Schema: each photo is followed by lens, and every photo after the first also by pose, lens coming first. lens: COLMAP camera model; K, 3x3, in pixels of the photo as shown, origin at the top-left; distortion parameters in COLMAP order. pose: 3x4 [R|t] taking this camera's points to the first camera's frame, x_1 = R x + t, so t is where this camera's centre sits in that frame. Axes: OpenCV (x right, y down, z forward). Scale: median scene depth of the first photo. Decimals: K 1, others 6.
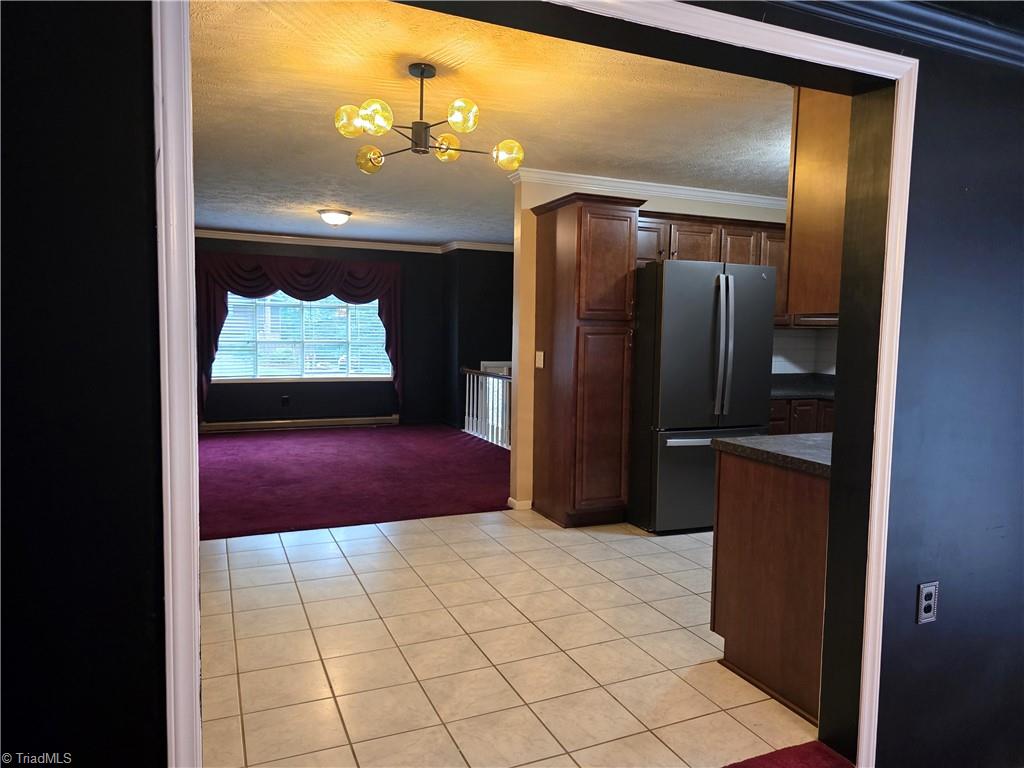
lens RADIAL K [[691.4, 0, 516.3], [0, 691.4, 385.8], [0, 0, 1]] dist [0.022612, -0.004092]
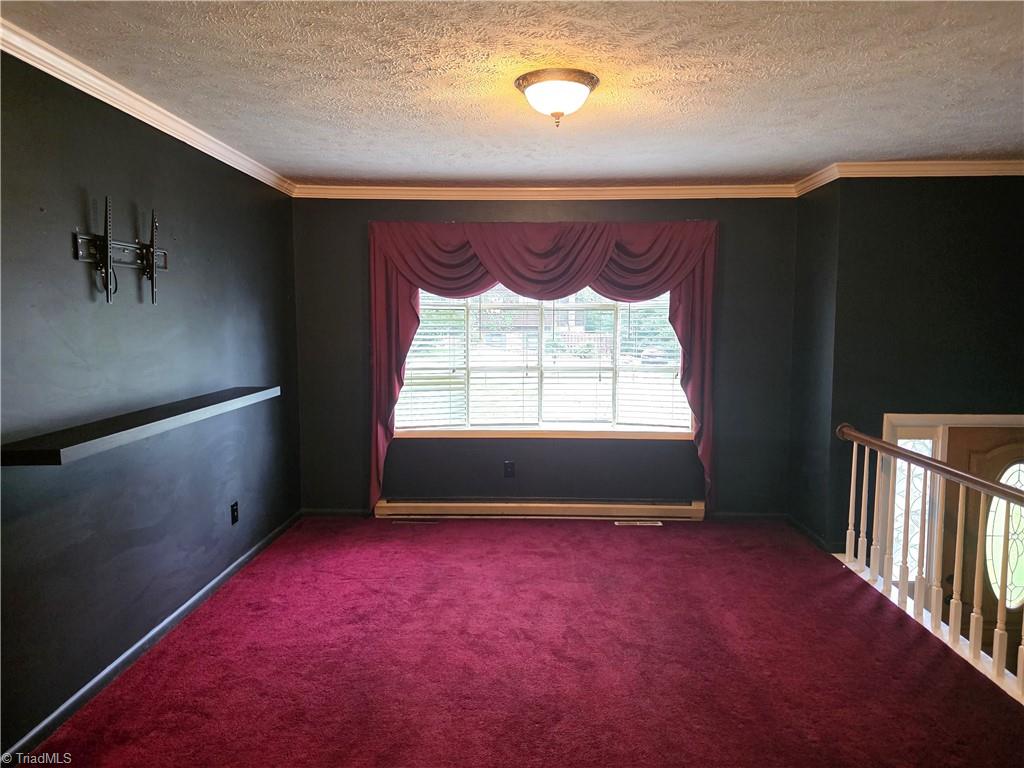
lens RADIAL K [[691.4, 0, 509.4], [0, 691.4, 381.9], [0, 0, 1]] dist [0.022612, -0.004092]
pose [[0.903817, 0.021101, -0.427398, -0.081990], [-0.018402, 0.999776, 0.010445, -0.058996], [0.427523, -0.001576, 0.904003, 0.468545]]
